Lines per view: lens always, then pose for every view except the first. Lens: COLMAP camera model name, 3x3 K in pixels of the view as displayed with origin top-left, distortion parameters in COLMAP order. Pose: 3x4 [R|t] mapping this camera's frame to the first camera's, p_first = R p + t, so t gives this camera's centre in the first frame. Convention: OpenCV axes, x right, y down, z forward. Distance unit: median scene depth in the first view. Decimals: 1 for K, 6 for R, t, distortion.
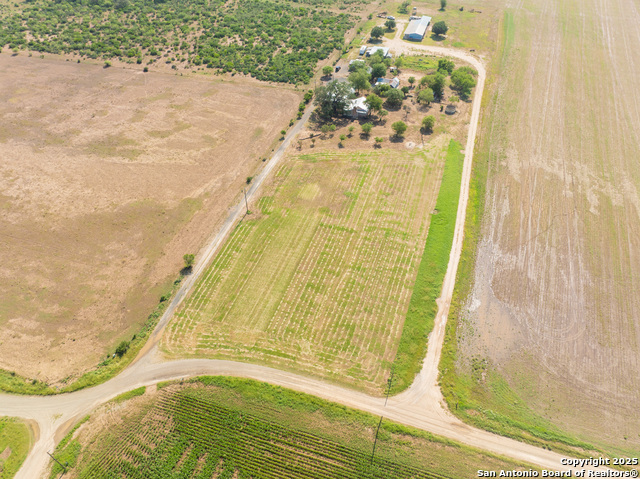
lens RADIAL K [[450.6, 0, 320.0], [0, 450.6, 239.5], [0, 0, 1]] dist [-0.045331, 0.013466]
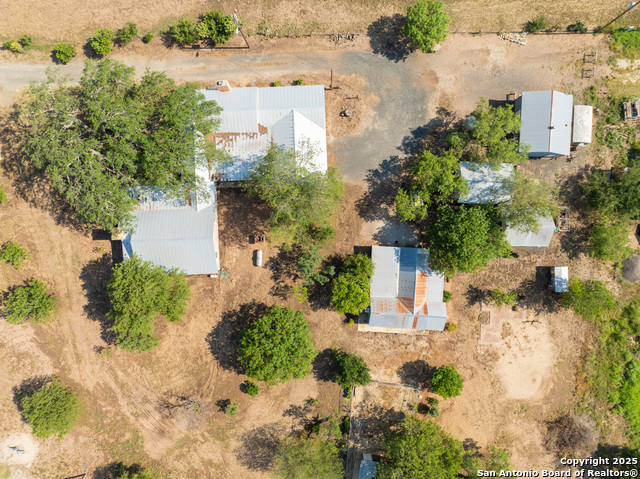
lens RADIAL K [[450.6, 0, 320.0], [0, 450.6, 239.5], [0, 0, 1]] dist [-0.045331, 0.013466]
pose [[0.330148, 0.943898, 0.007644, 0.149337], [-0.646429, 0.220186, 0.730512, -0.706499], [0.687846, -0.246119, 0.682857, 1.123937]]
